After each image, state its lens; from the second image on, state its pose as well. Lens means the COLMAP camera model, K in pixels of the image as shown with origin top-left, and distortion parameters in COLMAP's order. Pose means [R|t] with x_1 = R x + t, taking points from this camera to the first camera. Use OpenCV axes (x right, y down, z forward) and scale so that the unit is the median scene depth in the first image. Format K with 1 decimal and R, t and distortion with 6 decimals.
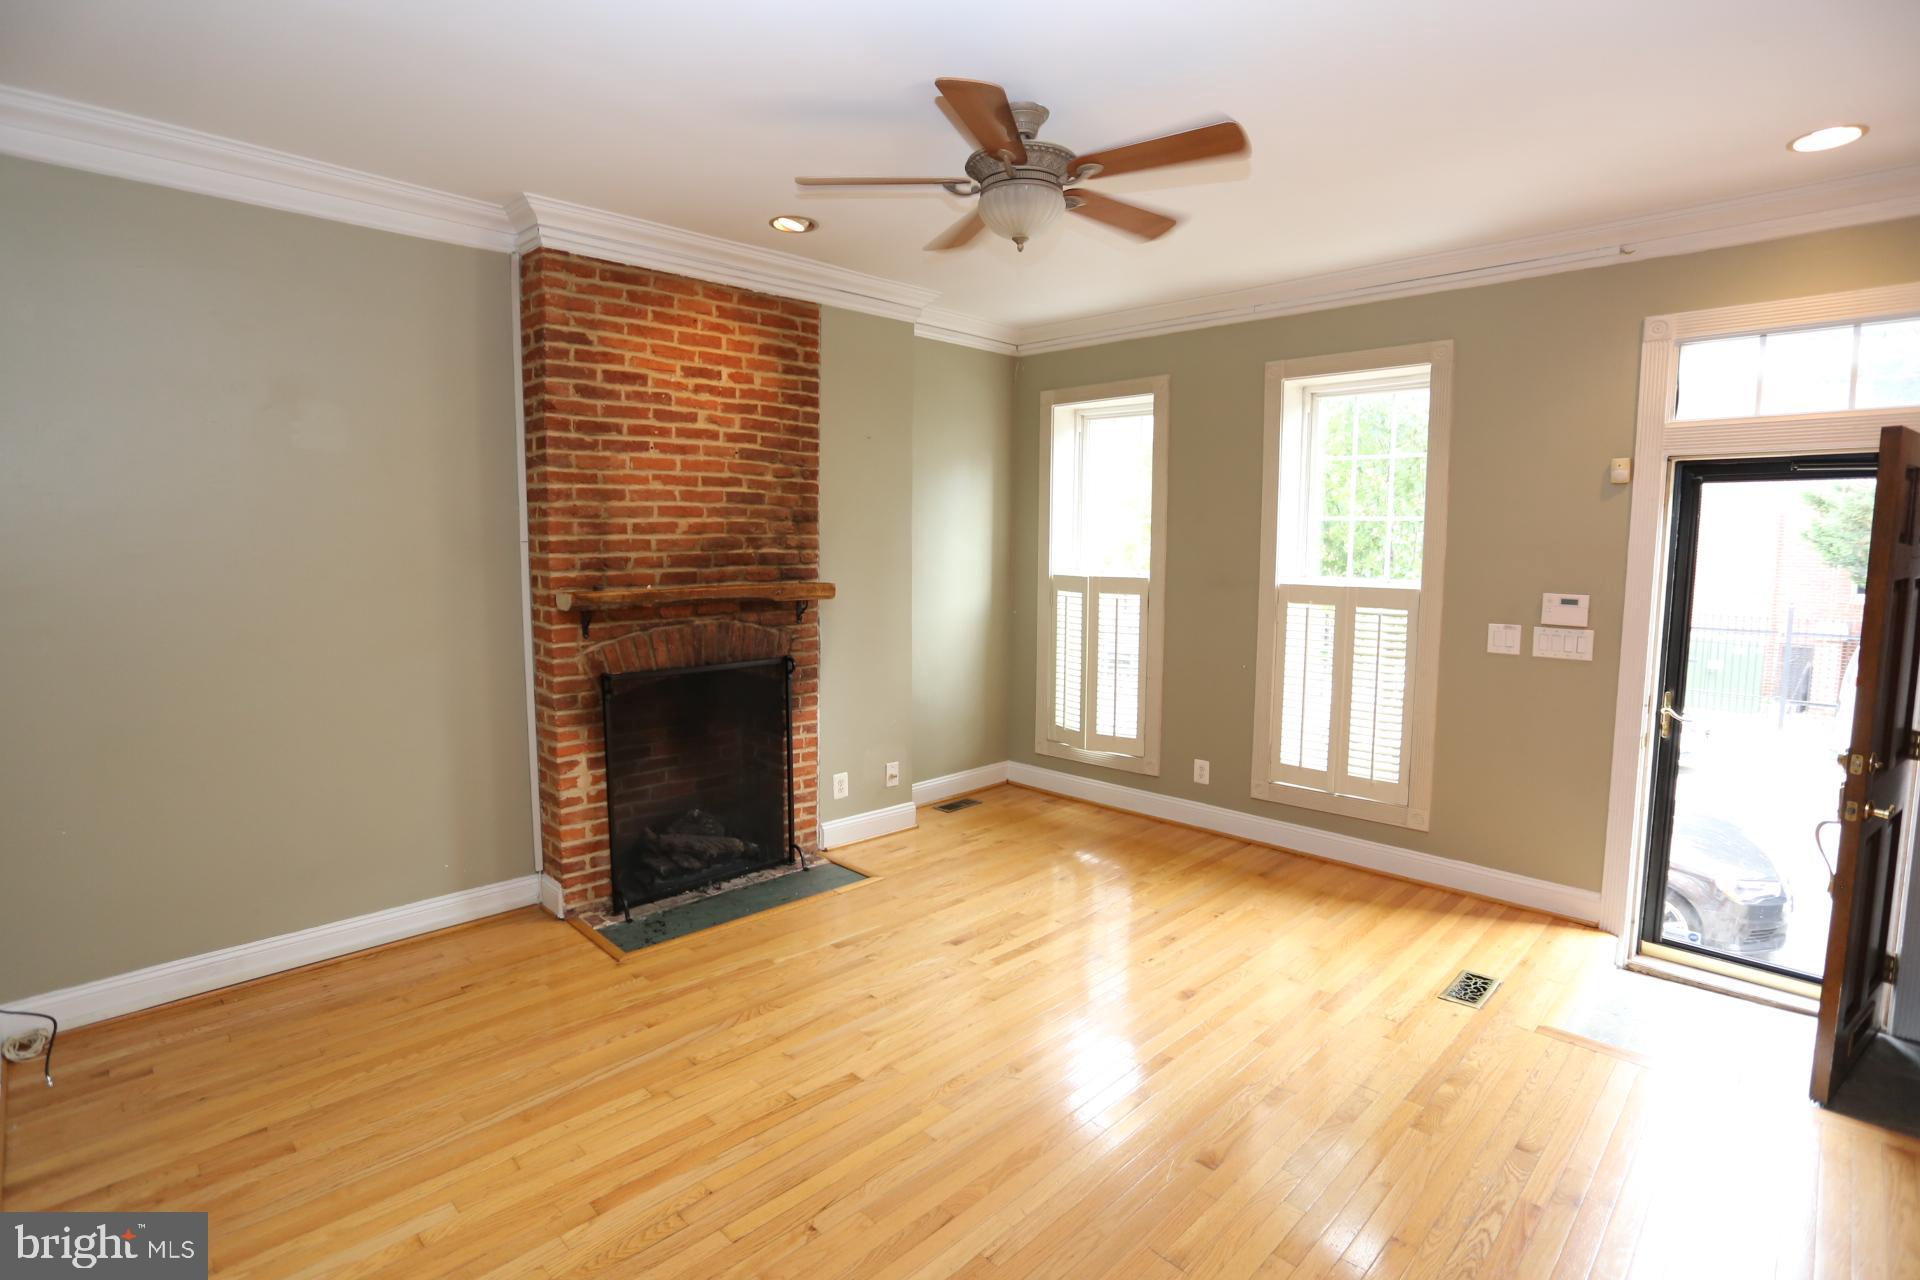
lens RADIAL K [[958.0, 0, 959.1], [0, 958.0, 632.5], [0, 0, 1]] dist [-0.089990, 0.051478]
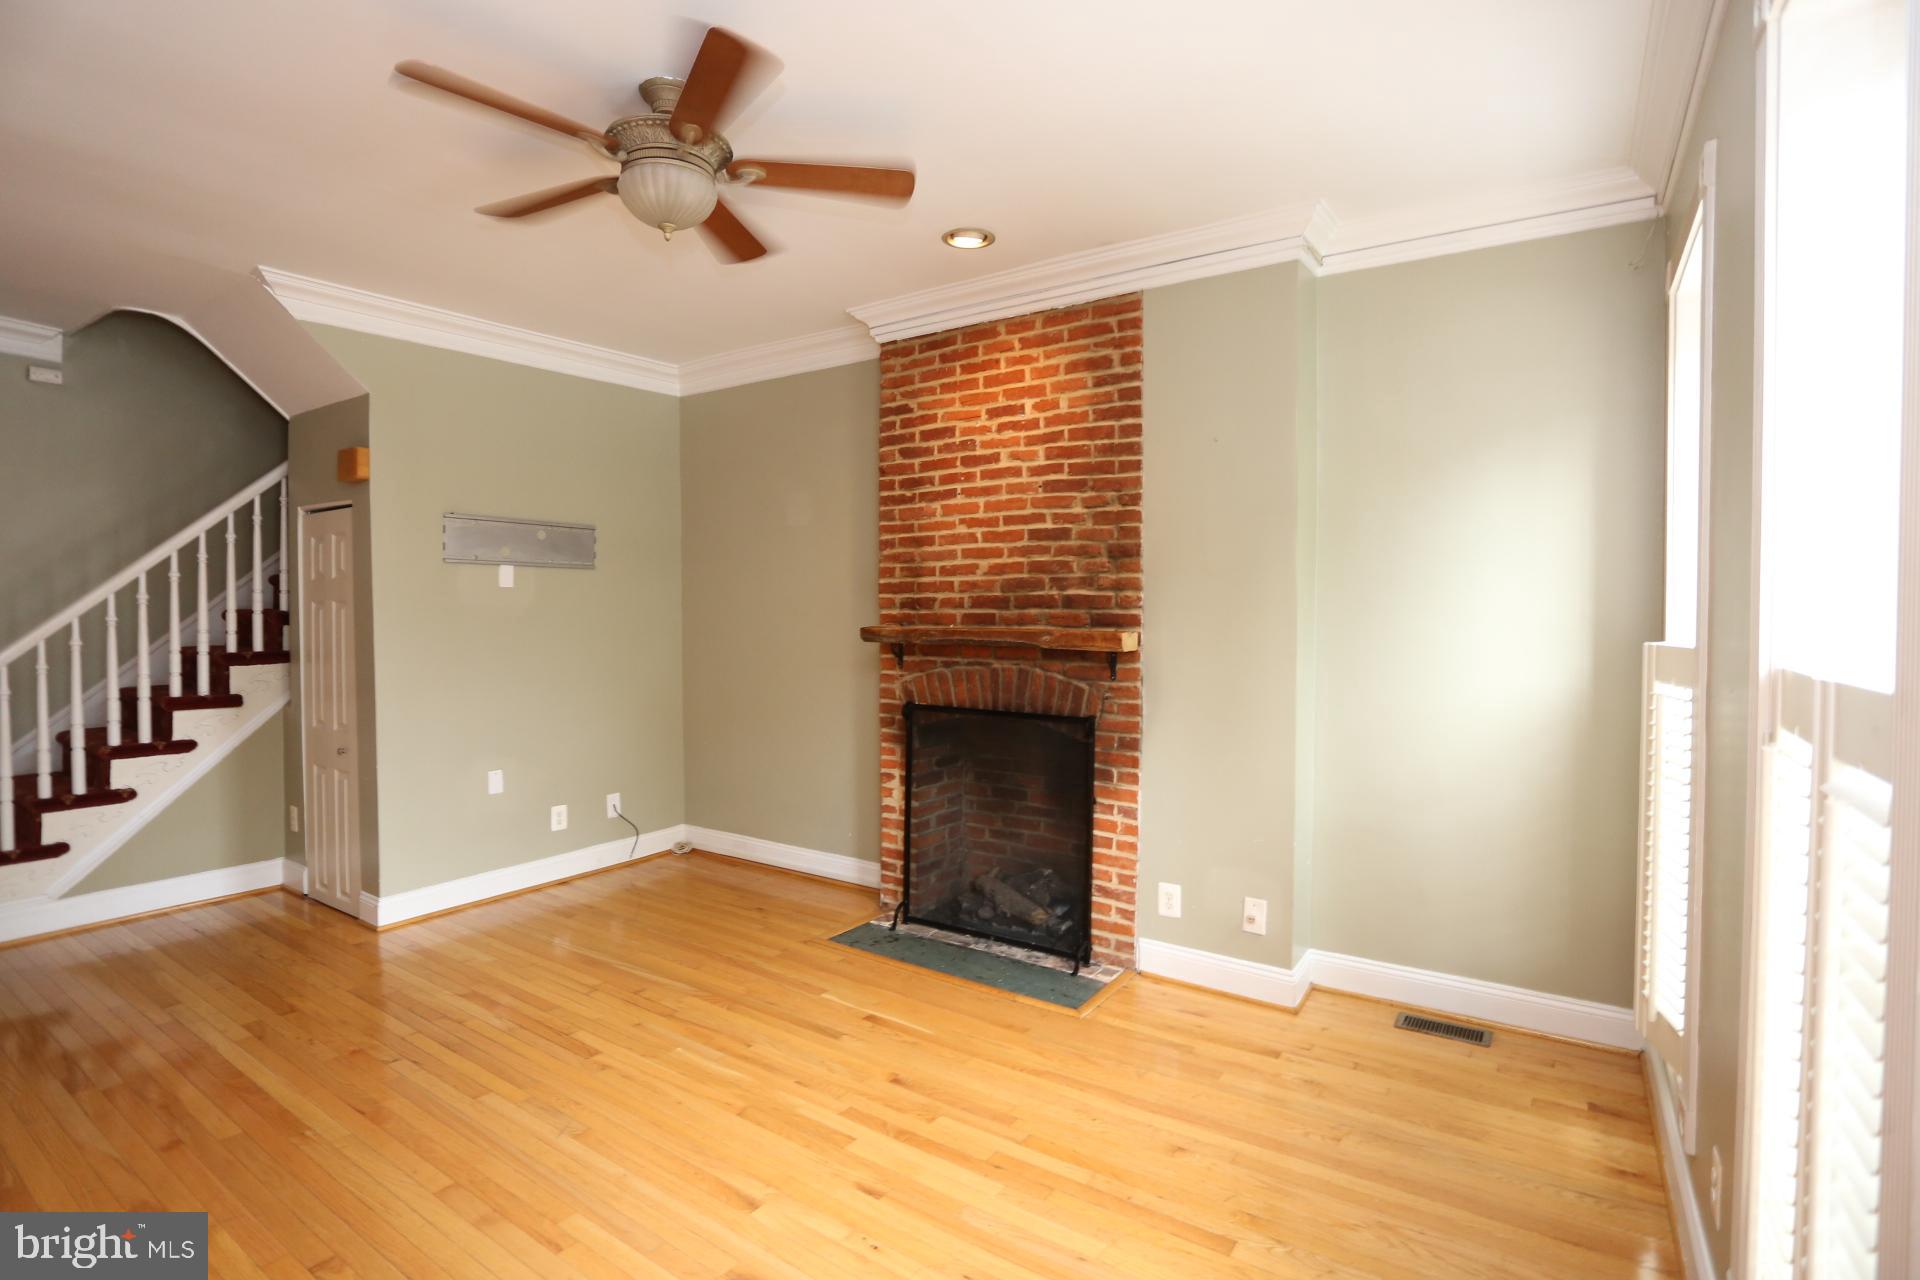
lens RADIAL K [[958.0, 0, 959.1], [0, 958.0, 632.5], [0, 0, 1]] dist [-0.089990, 0.051478]
pose [[0.159032, 0.017006, -0.987127, 0.695738], [-0.103794, 0.994599, 0.000413, -0.040942], [0.981802, 0.102392, 0.159938, 0.812146]]
